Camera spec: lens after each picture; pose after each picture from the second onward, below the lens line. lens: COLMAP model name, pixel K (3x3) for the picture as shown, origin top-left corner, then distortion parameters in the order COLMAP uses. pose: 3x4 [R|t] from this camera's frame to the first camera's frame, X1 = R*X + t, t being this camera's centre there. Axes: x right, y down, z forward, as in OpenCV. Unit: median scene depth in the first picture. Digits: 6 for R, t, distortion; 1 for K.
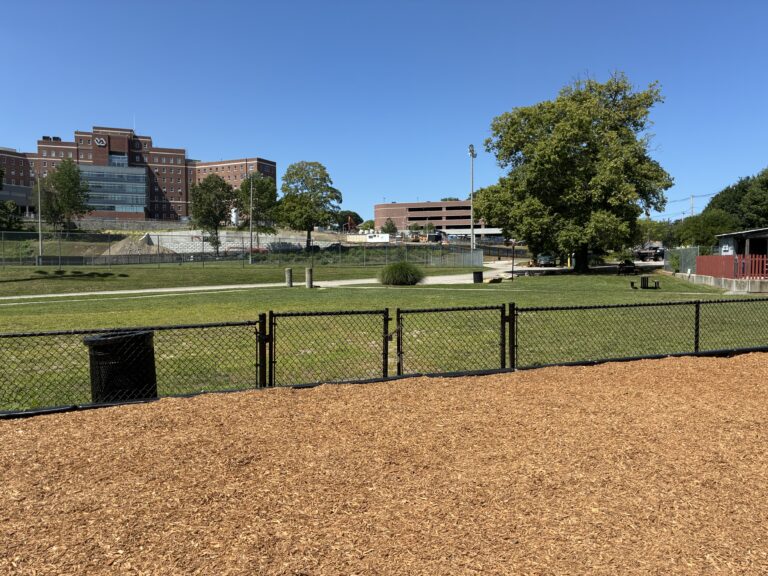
lens RADIAL K [[589.7, 0, 391.6], [0, 589.7, 284.6], [0, 0, 1]] dist [0.001655, -0.012182]
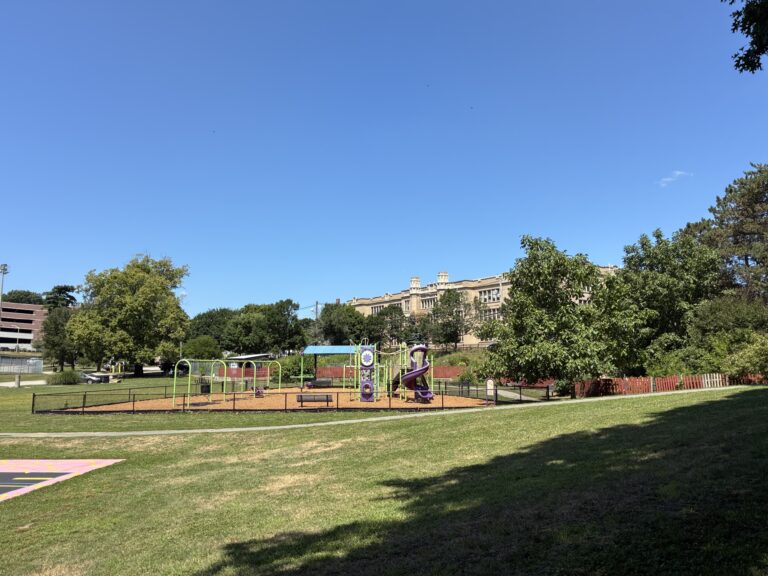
lens RADIAL K [[589.7, 0, 385.3], [0, 589.7, 286.5], [0, 0, 1]] dist [0.001655, -0.012182]
pose [[0.646887, 0.104807, 0.755349, -0.192207], [0.025652, 0.986959, -0.158912, 0.003787], [-0.762154, 0.122174, 0.635763, -0.217241]]
